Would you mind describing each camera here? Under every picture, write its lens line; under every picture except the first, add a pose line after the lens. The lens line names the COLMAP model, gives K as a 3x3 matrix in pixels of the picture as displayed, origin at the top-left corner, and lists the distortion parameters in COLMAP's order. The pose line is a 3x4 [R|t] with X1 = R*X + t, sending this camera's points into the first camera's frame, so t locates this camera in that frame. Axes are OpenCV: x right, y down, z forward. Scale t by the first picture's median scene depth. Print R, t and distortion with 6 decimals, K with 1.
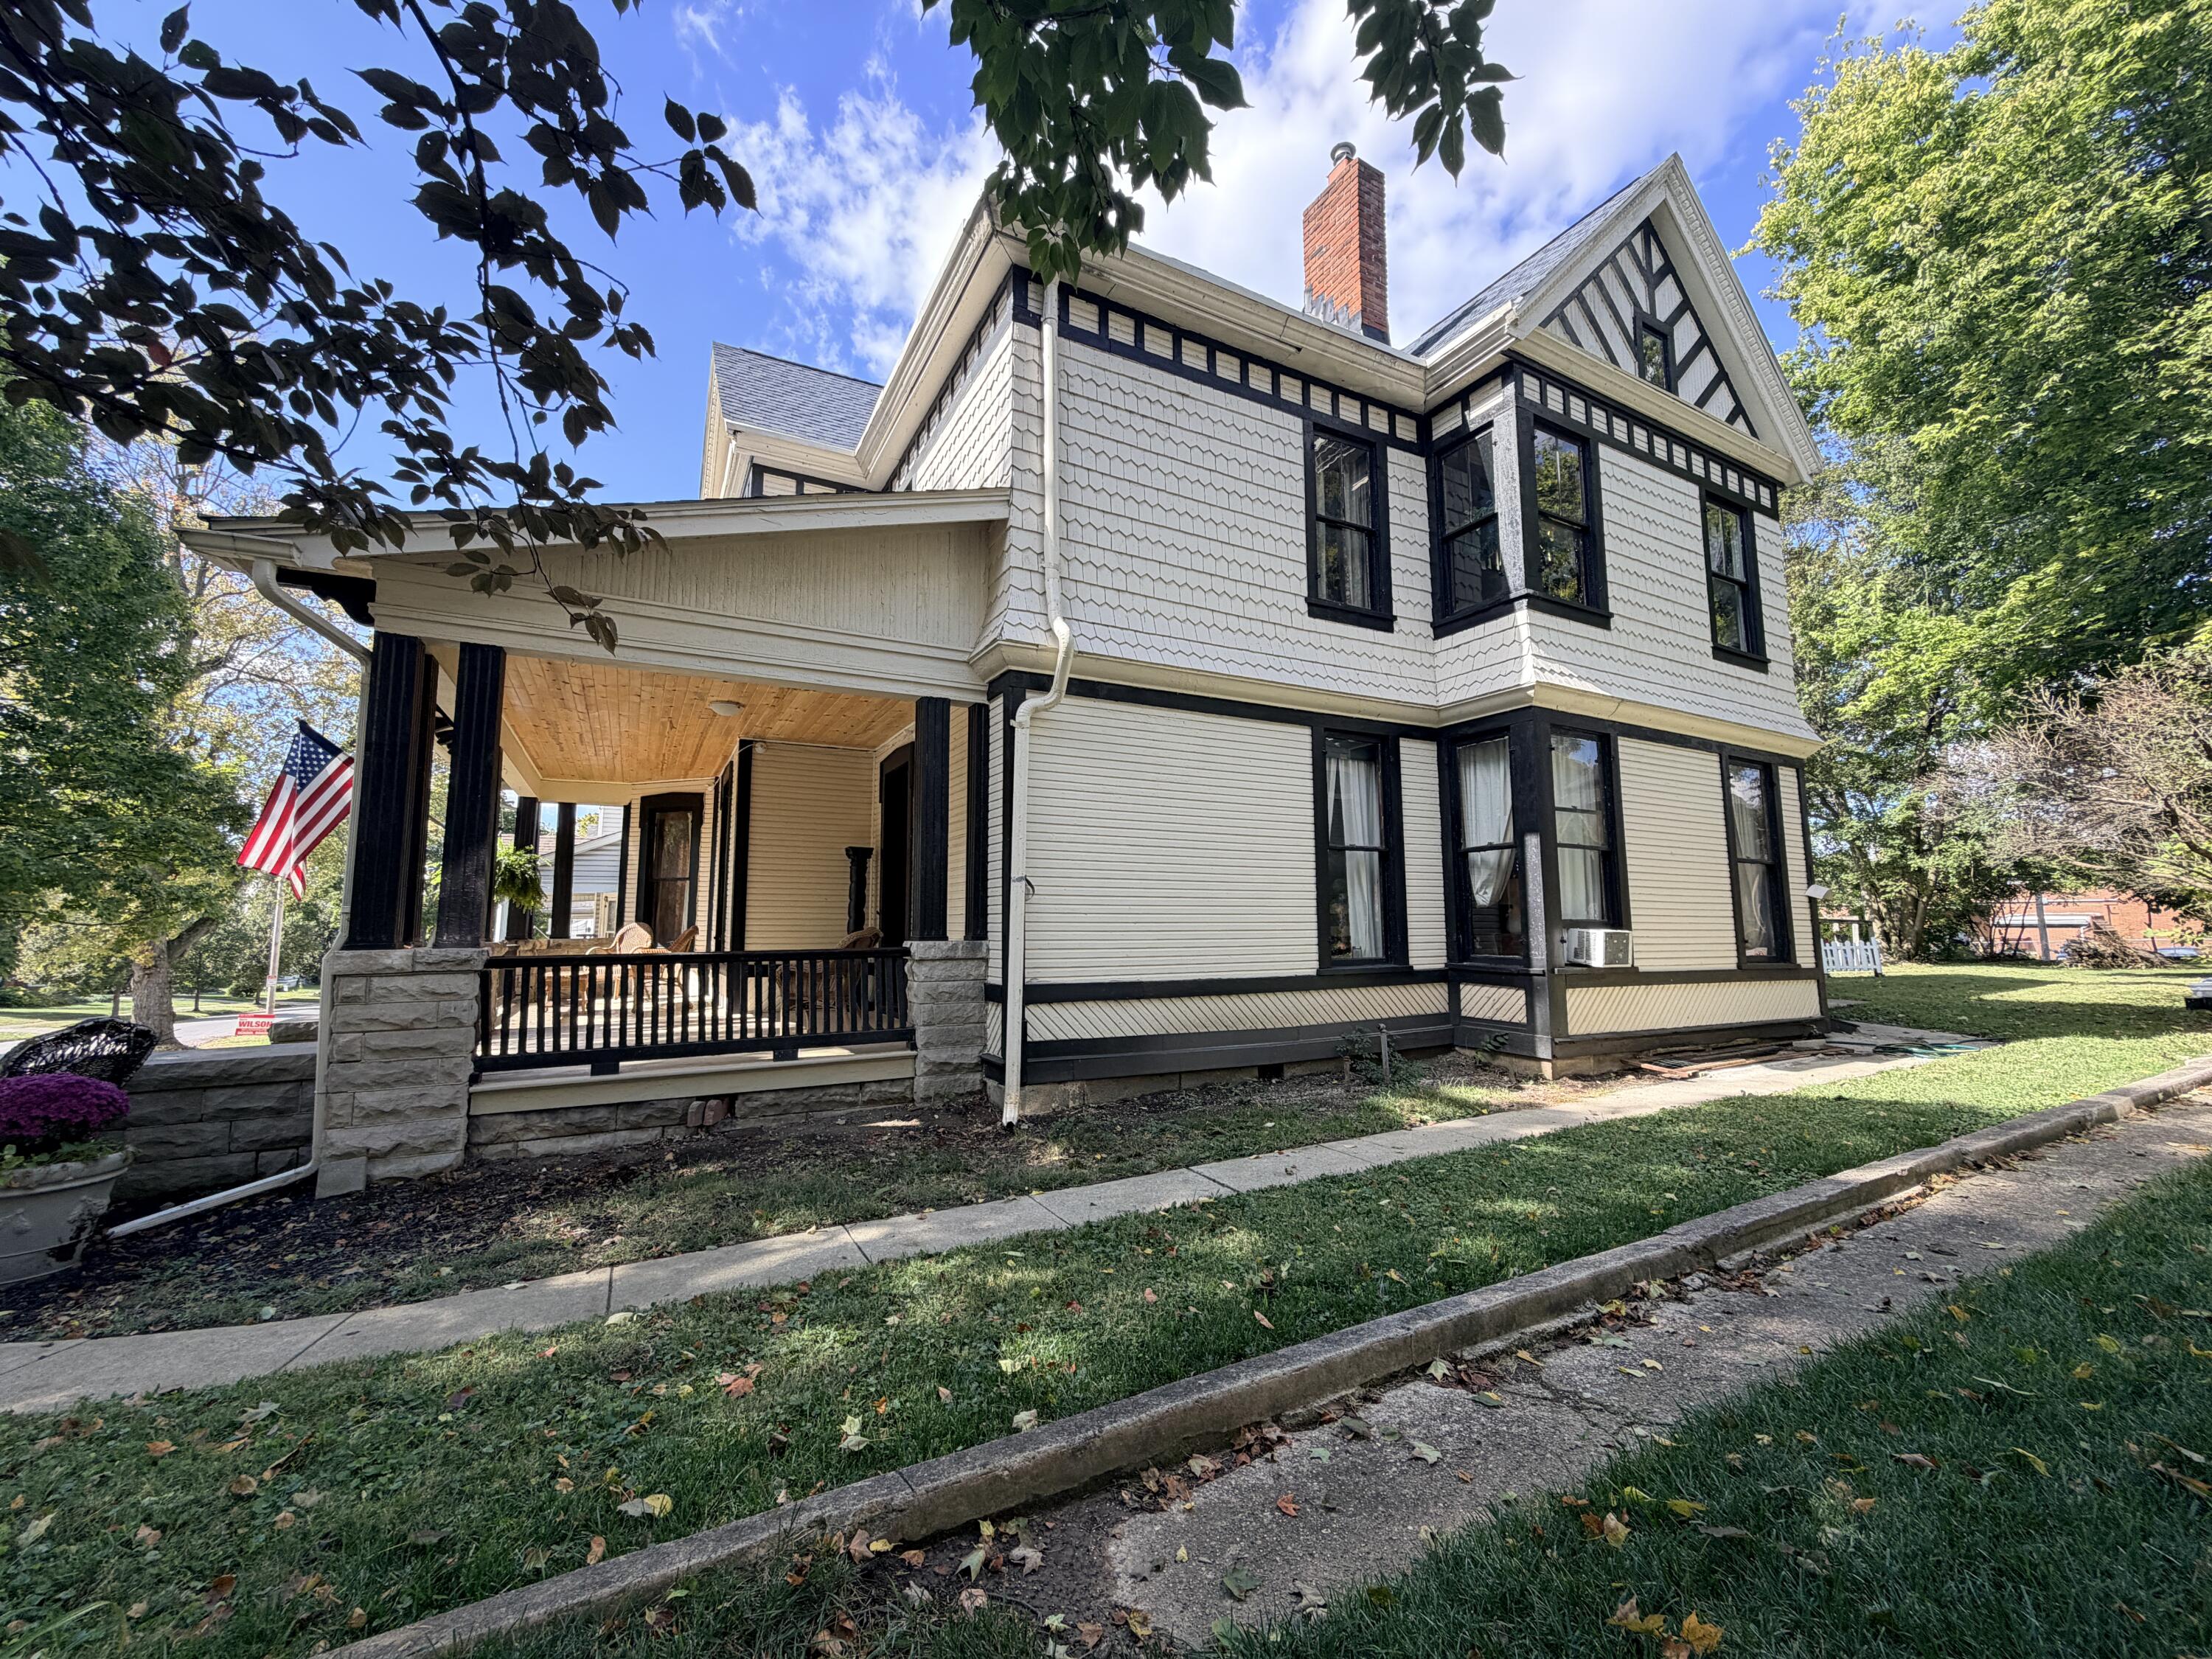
lens RADIAL K [[870.6, 0, 1106.0], [0, 870.6, 829.5], [0, 0, 1]] dist [-0.000326, -0.000017]
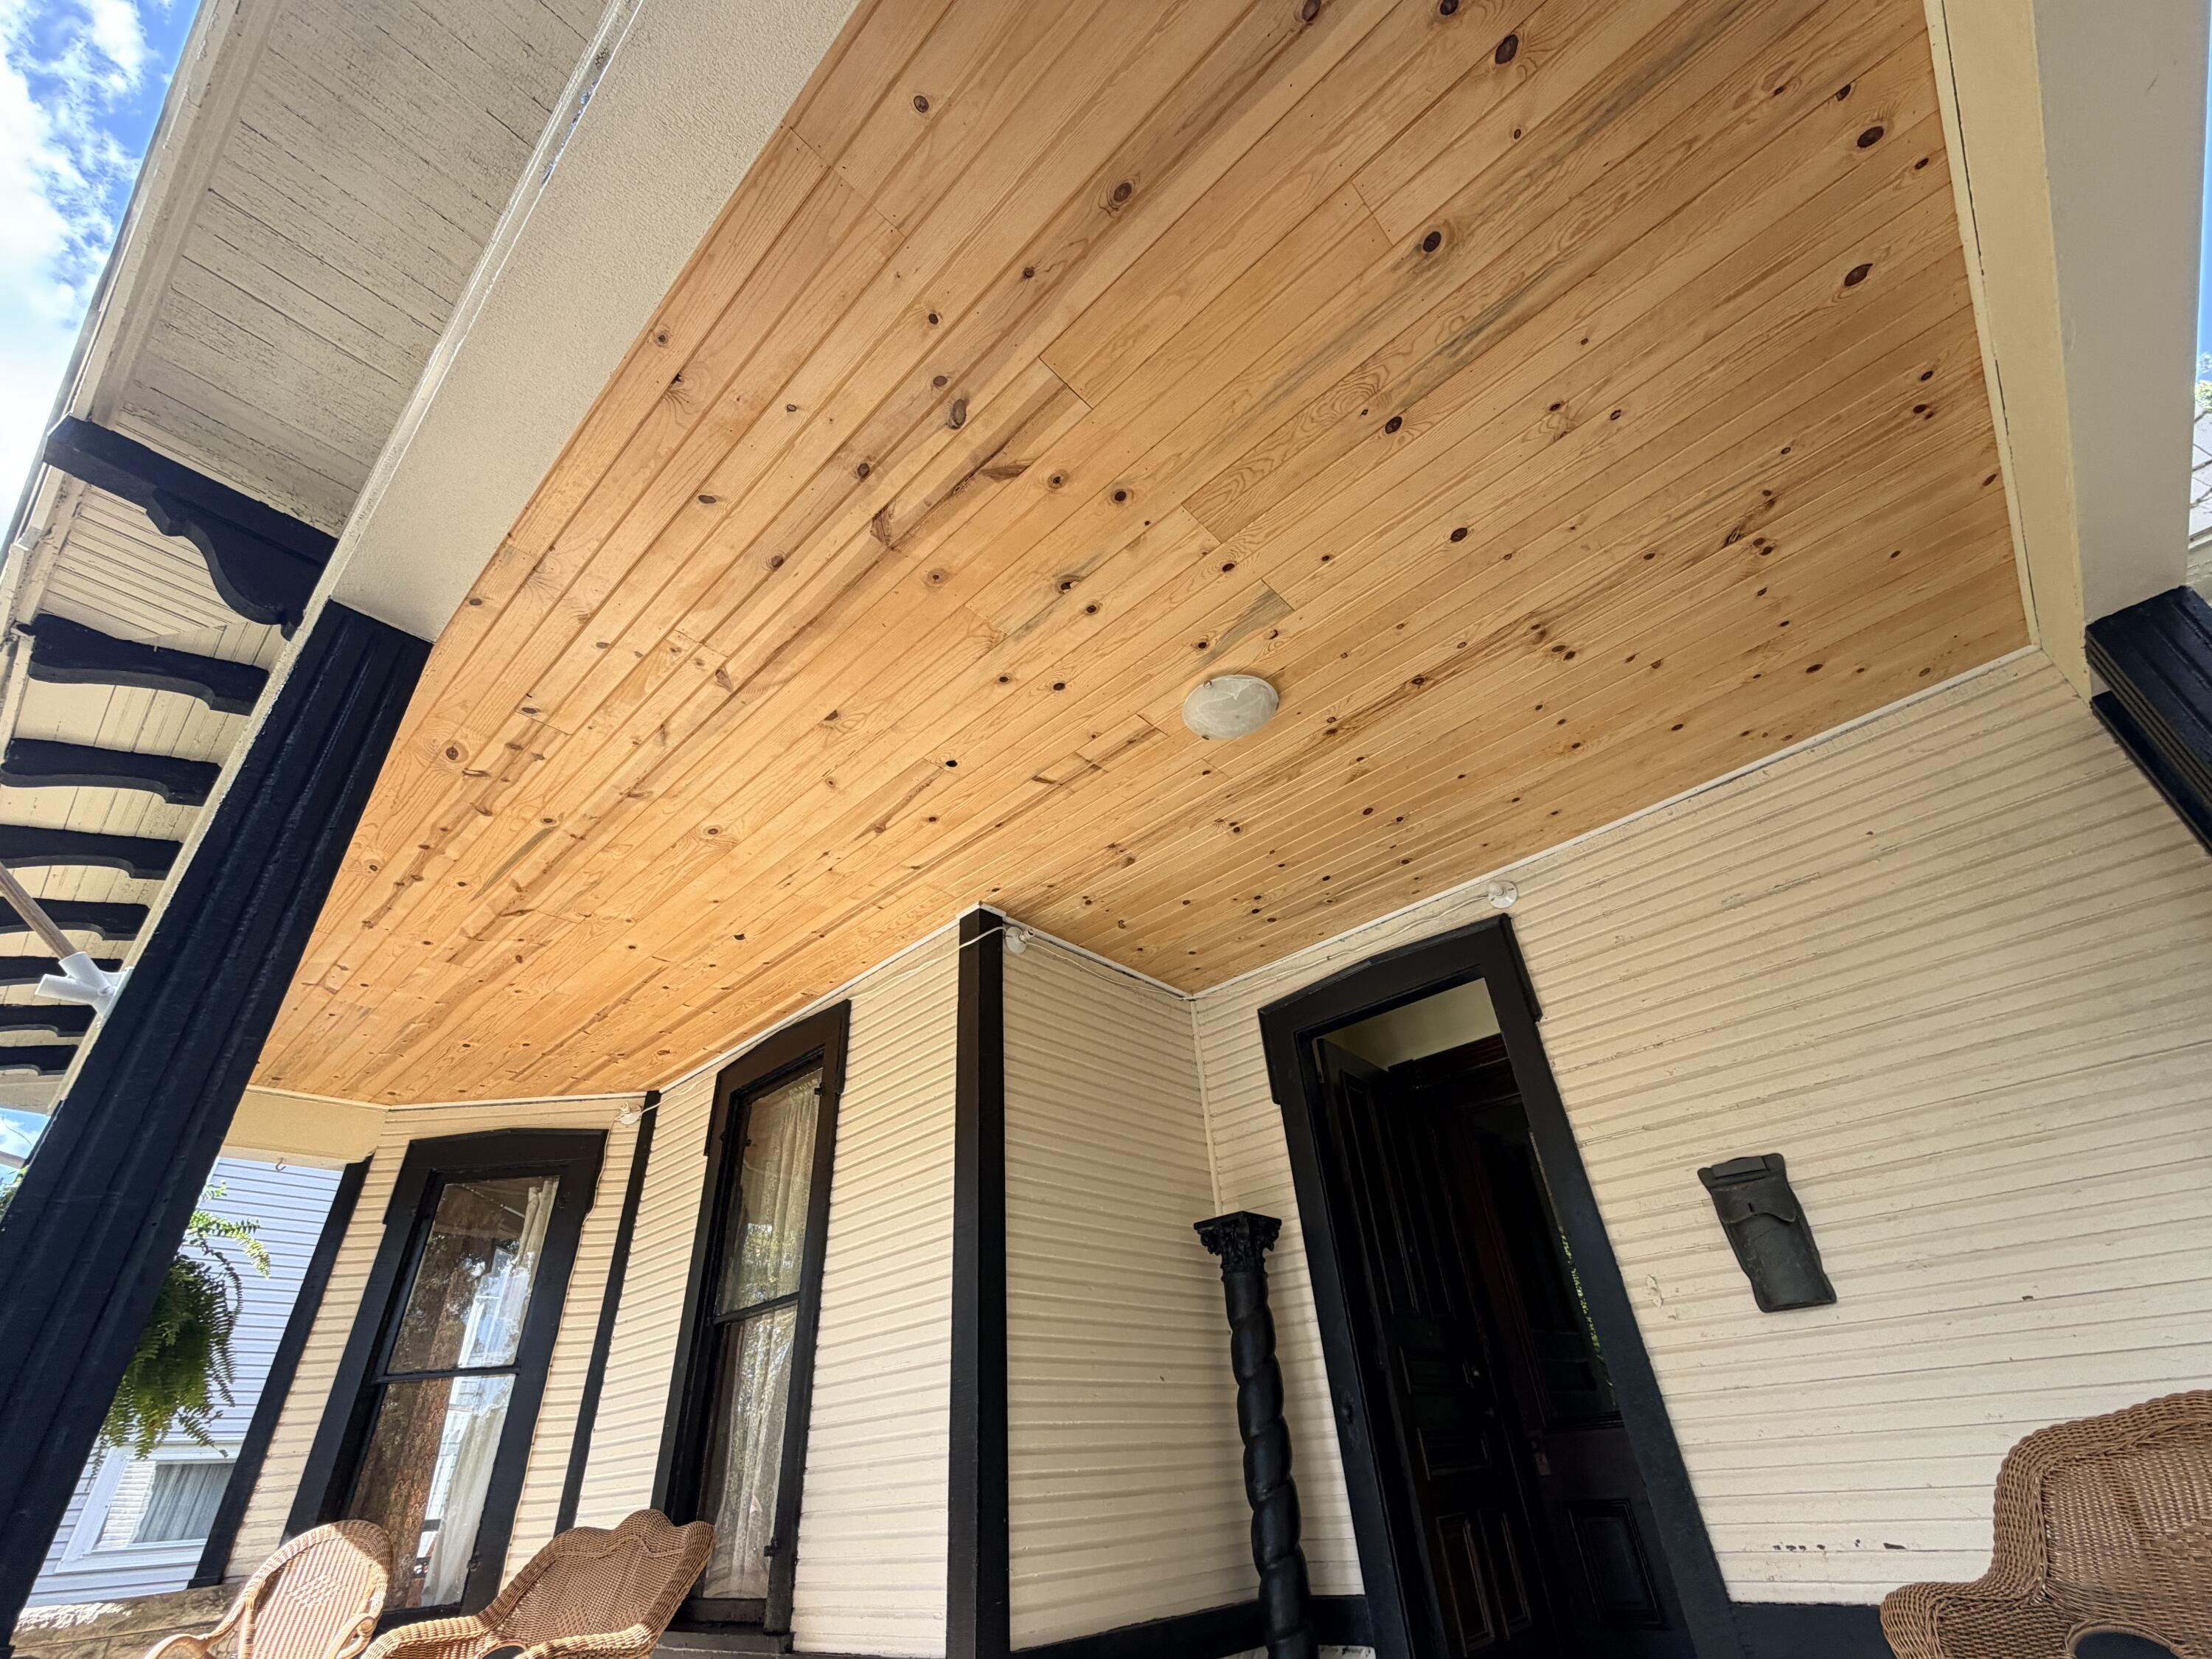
lens RADIAL K [[961.6, 0, 1106.0], [0, 961.6, 829.5], [0, 0, 1]] dist [0.001207, -0.000736]
pose [[0.941404, 0.137903, 0.307801, -0.396748], [0.026906, 0.878980, -0.476099, 0.056250], [-0.336206, 0.456484, 0.823764, 0.475207]]
